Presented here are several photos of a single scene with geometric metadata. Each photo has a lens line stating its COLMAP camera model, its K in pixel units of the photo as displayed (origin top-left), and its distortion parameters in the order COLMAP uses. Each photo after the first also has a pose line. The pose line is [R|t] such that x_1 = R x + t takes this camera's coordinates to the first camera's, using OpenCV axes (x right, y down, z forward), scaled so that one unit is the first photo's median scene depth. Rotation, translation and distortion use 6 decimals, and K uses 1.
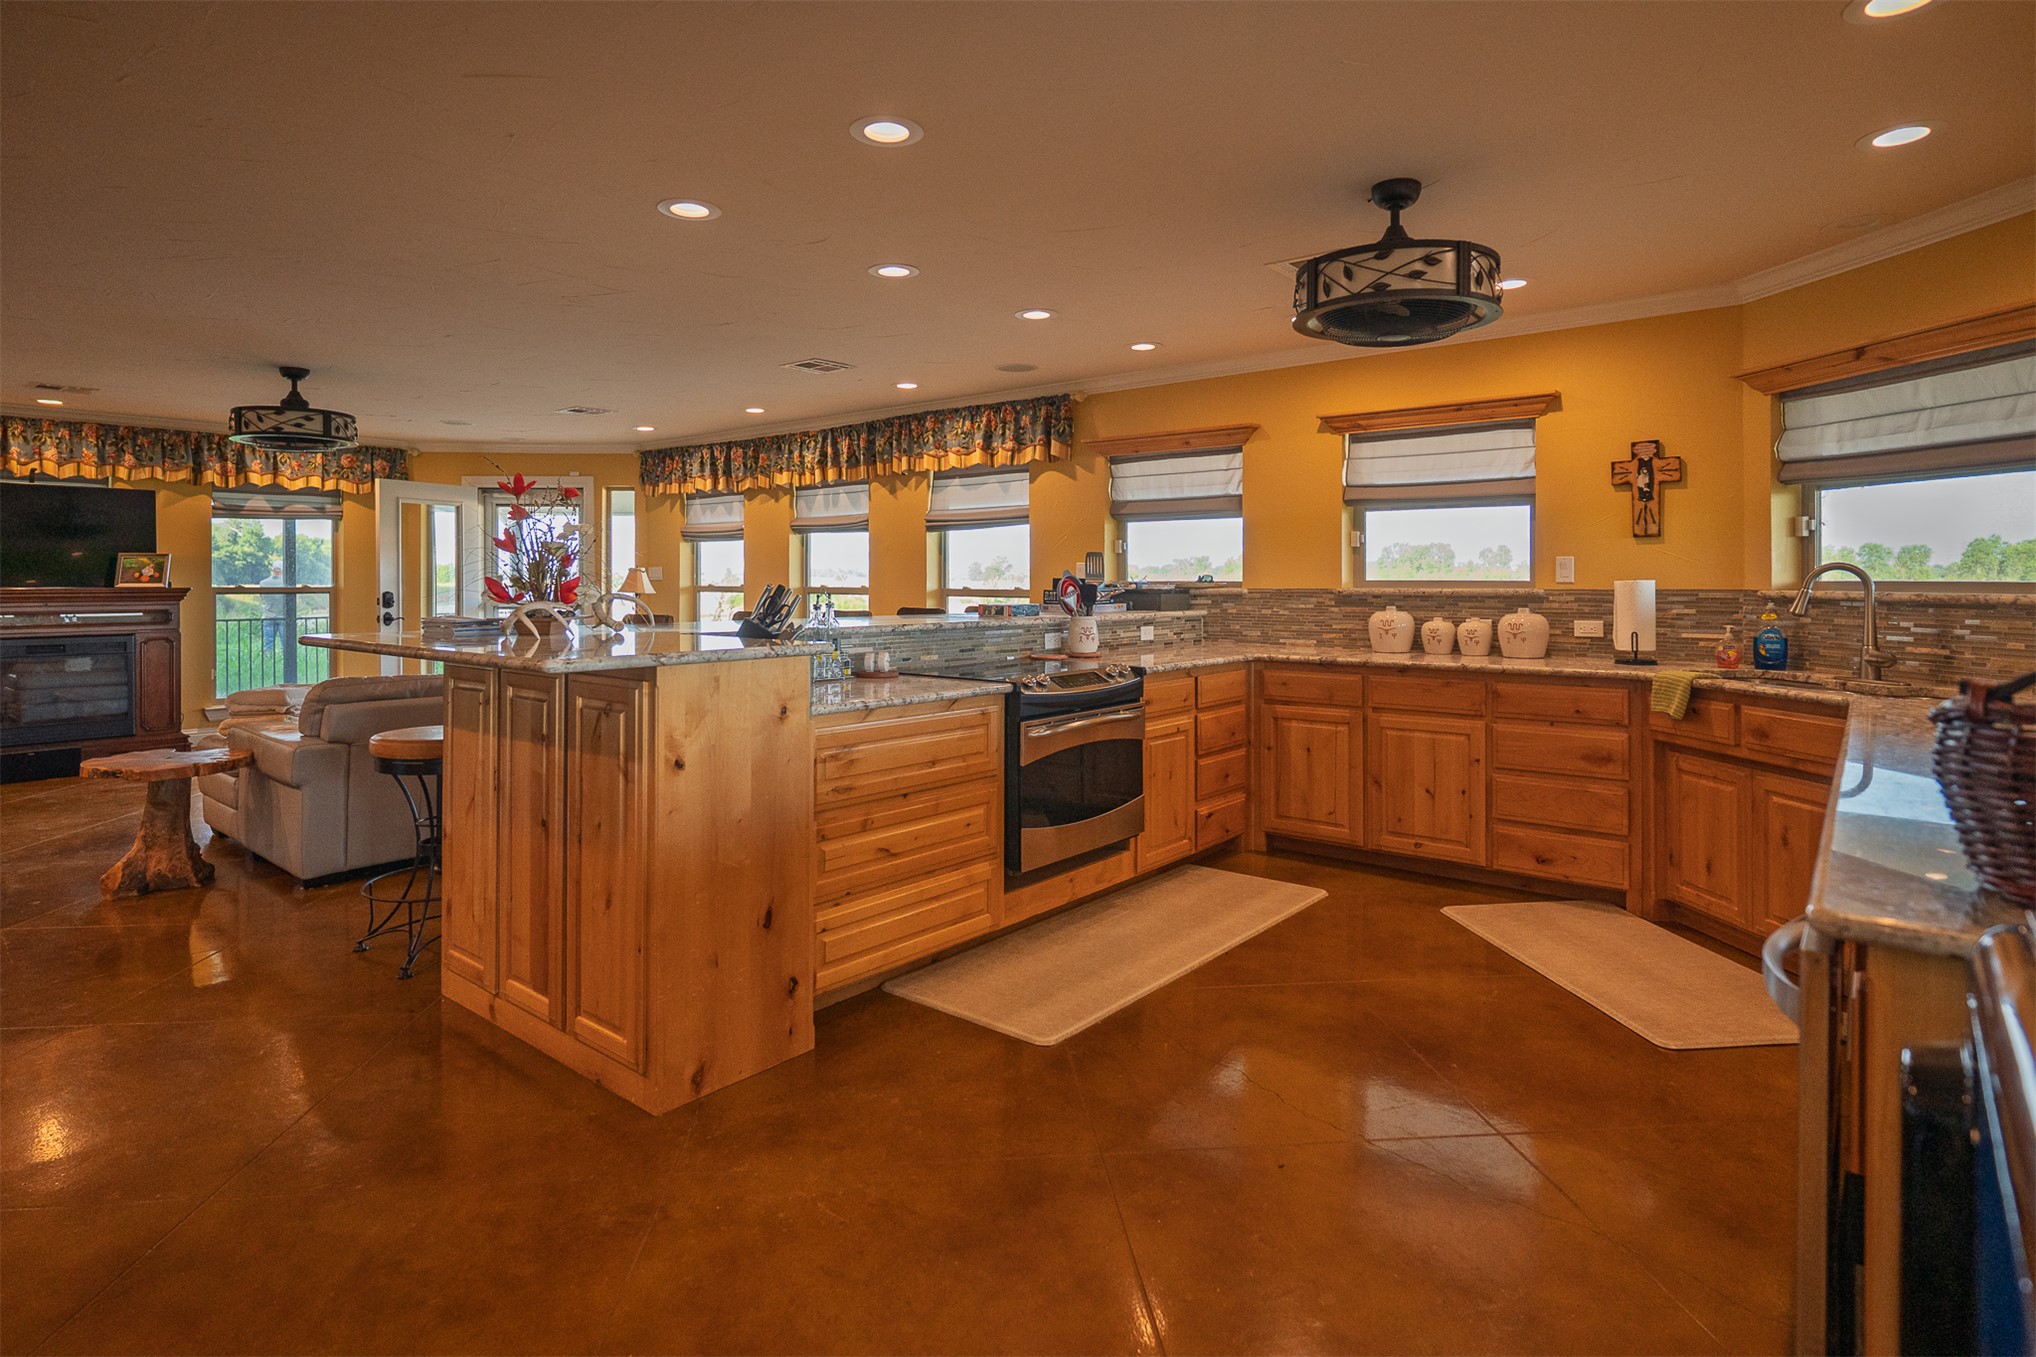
lens RADIAL K [[1072.1, 0, 990.3], [0, 1072.1, 575.5], [0, 0, 1]] dist [0.001708, 0.001081]
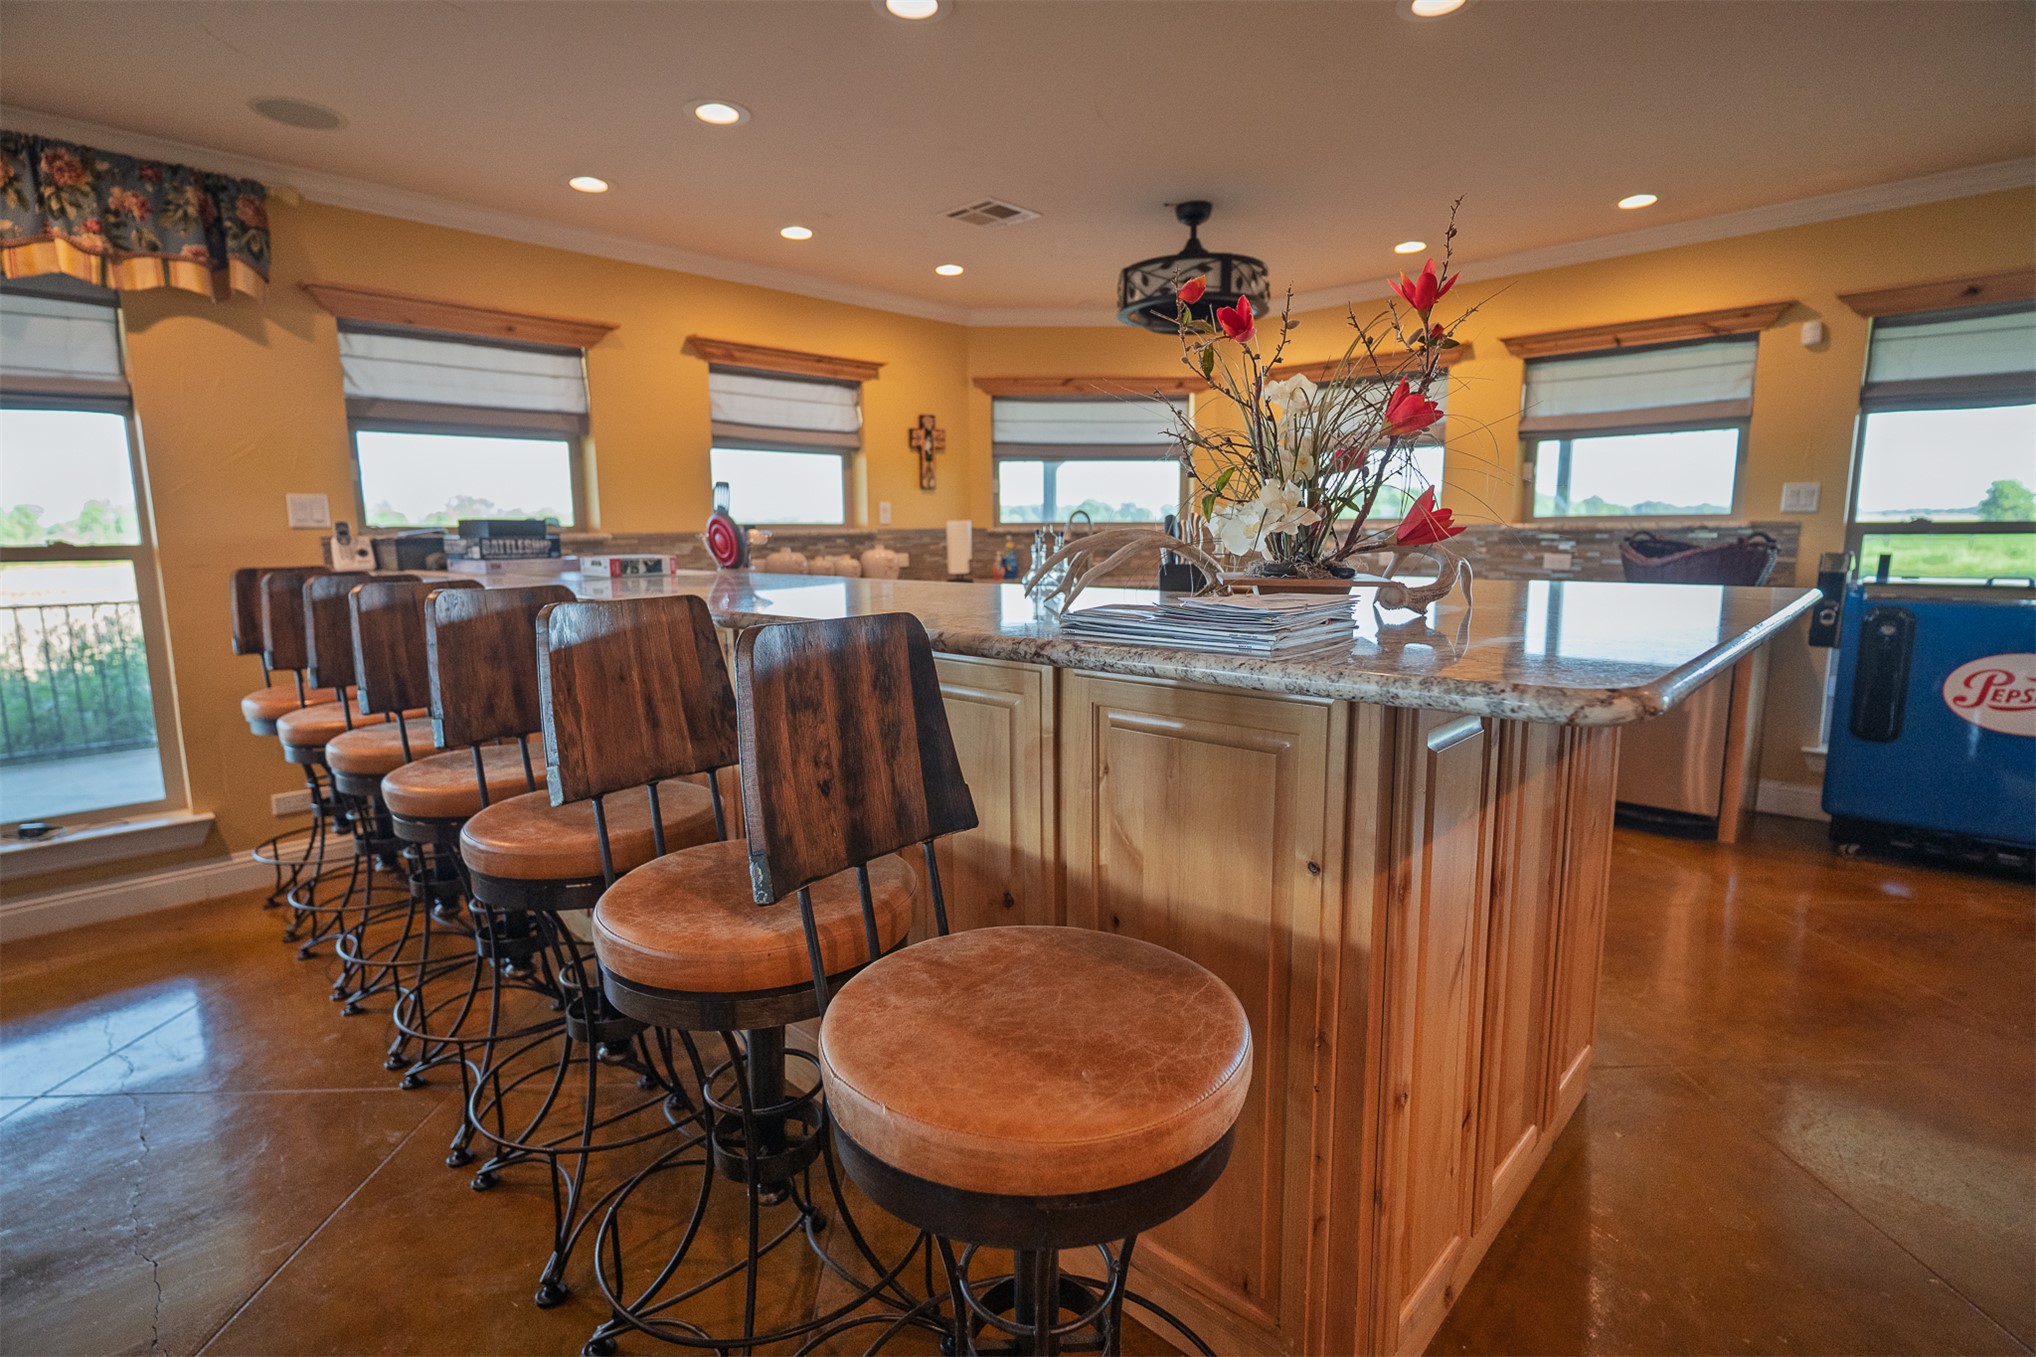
lens RADIAL K [[994.2, 0, 1018.0], [0, 994.2, 684.1], [0, 0, 1]] dist [0.001463, 0.000441]
pose [[0.050783, -0.155600, 0.986514, -0.613325], [0.005055, 0.987816, 0.155546, 0.011887], [-0.998697, -0.002912, 0.050951, 0.781006]]
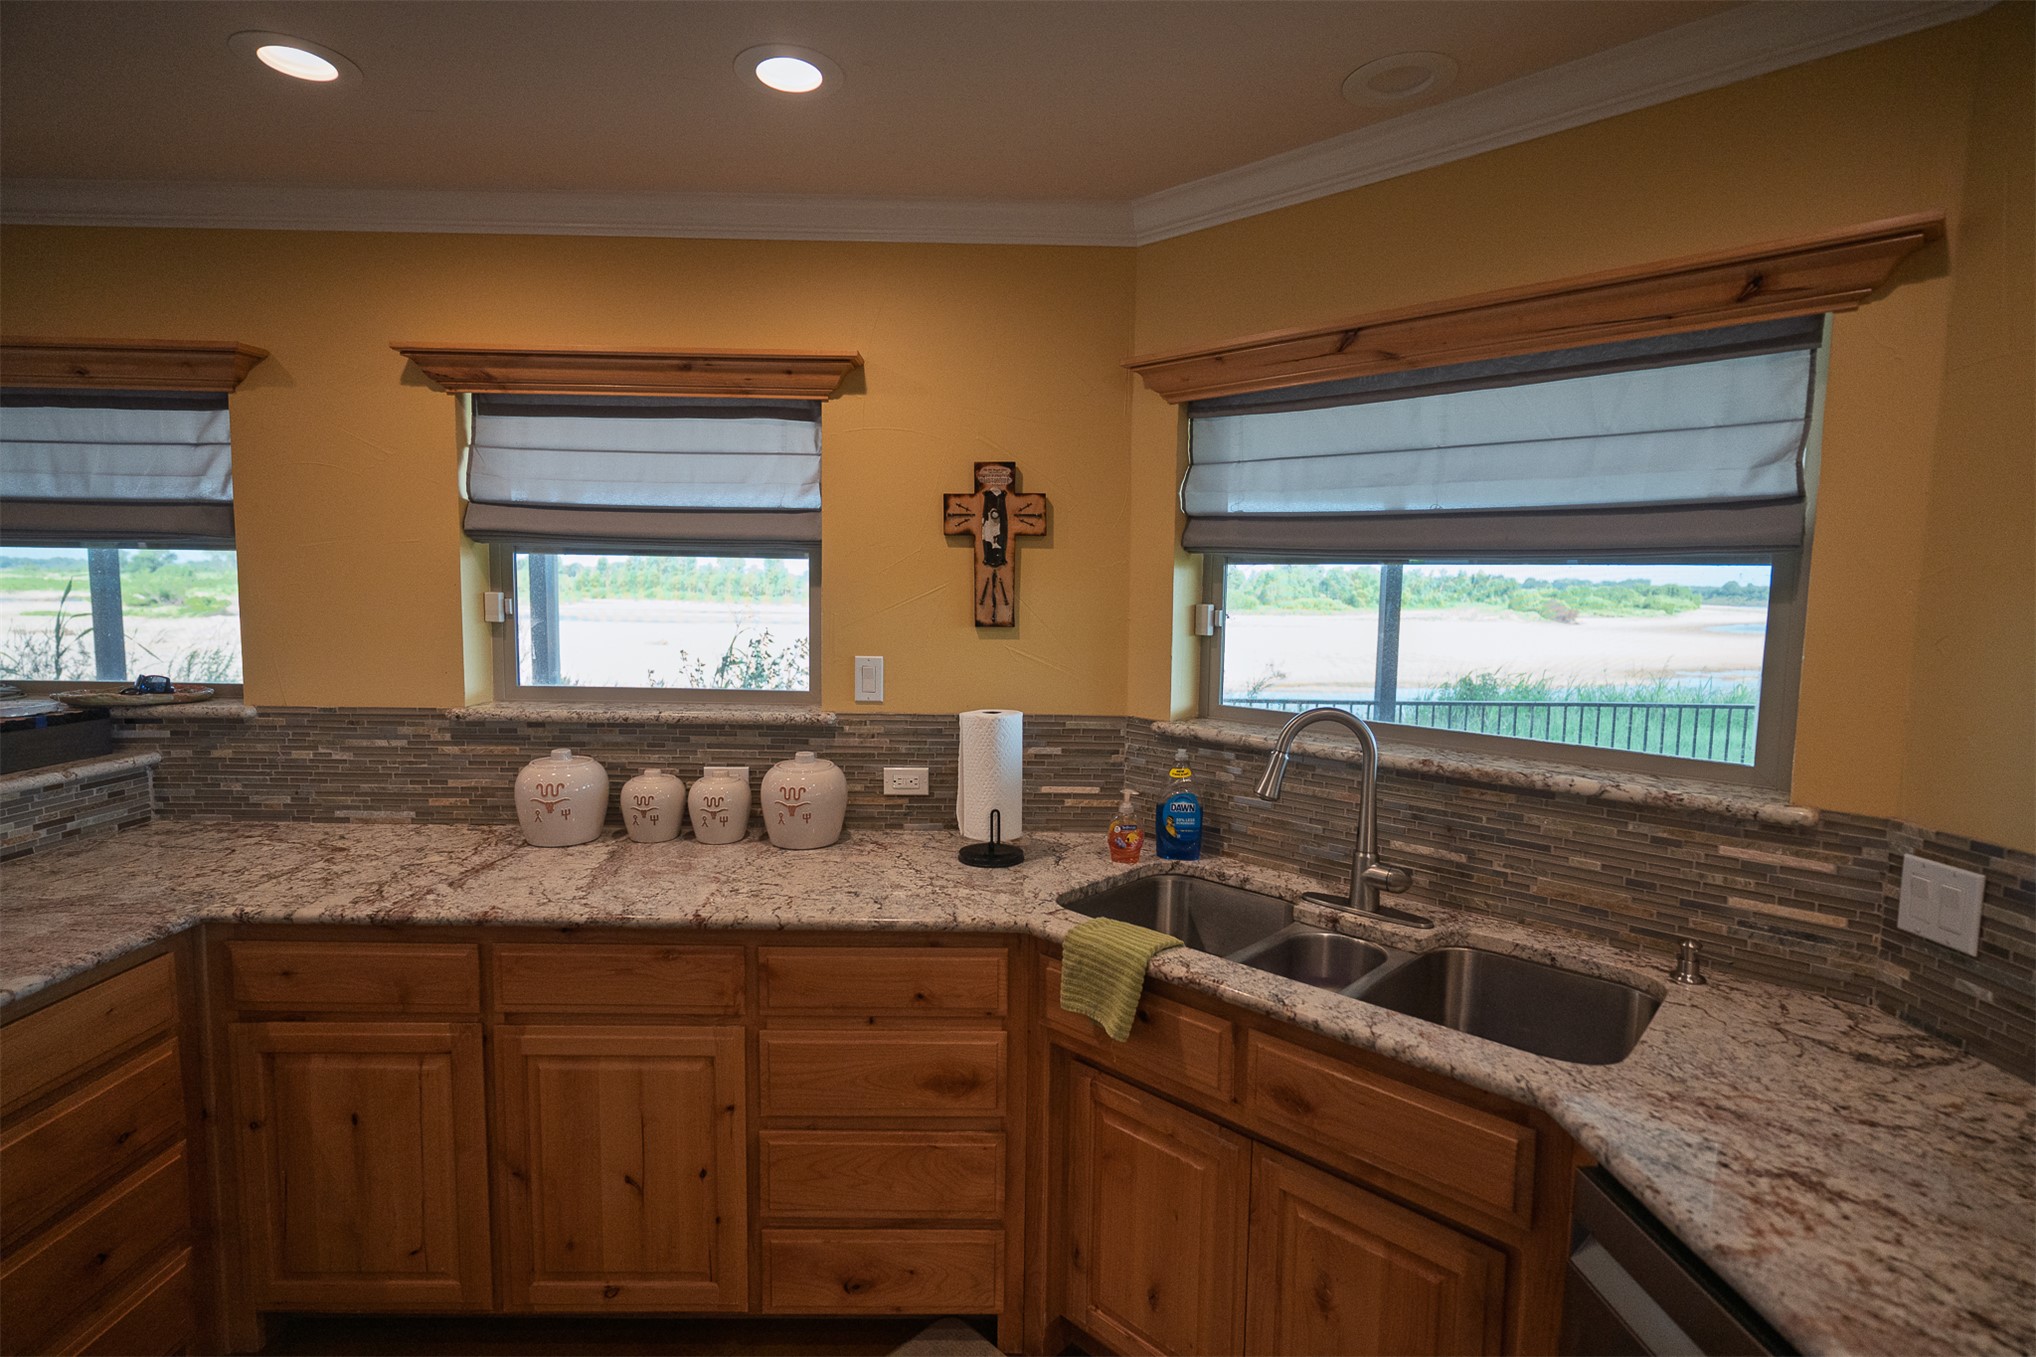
lens RADIAL K [[978.1, 0, 1022.2], [0, 978.1, 675.3], [0, 0, 1]] dist [-0.001636, 0.000444]
pose [[0.746482, -0.049791, 0.663540, 0.249721], [-0.018264, 0.995288, 0.095232, -0.057831], [-0.665155, -0.083208, 0.742055, 0.556316]]
